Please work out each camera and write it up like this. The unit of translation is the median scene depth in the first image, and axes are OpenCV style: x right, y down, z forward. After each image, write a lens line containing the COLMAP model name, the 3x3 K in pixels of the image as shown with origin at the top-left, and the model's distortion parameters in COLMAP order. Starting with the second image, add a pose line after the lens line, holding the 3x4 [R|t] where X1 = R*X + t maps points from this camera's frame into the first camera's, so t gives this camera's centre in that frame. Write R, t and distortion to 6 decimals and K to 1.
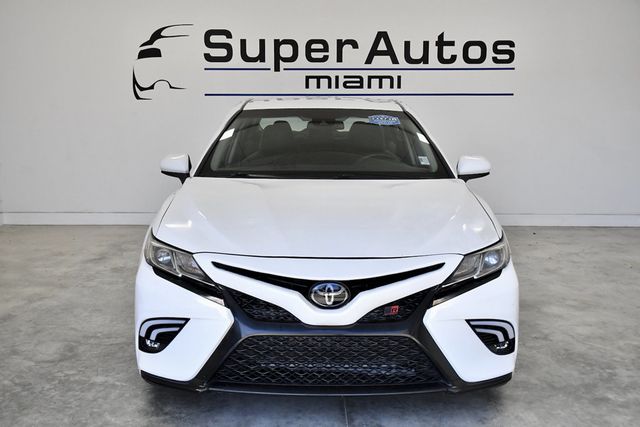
lens RADIAL K [[693.7, 0, 320.0], [0, 693.7, 213.5], [0, 0, 1]] dist [-0.021269, 0.269333]
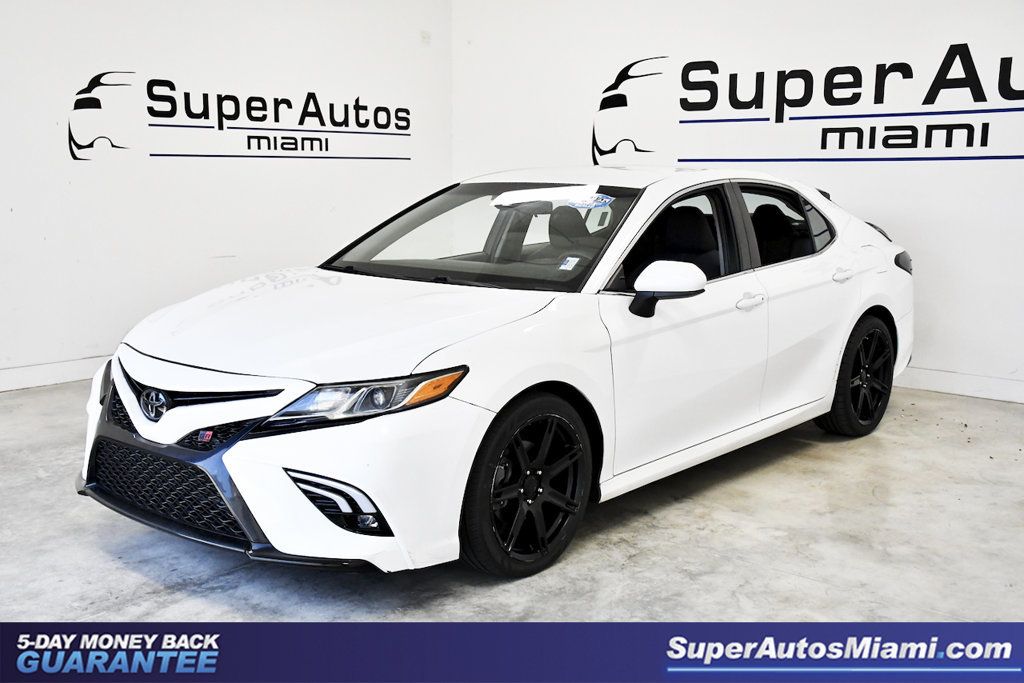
lens RADIAL K [[1110.0, 0, 512.0], [0, 1110.0, 341.5], [0, 0, 1]] dist [-0.021269, 0.269333]
pose [[0.750779, 0.103845, -0.652339, 0.430856], [-0.106668, 0.993664, 0.035416, -0.018531], [0.651884, 0.042995, 0.757099, 0.094087]]
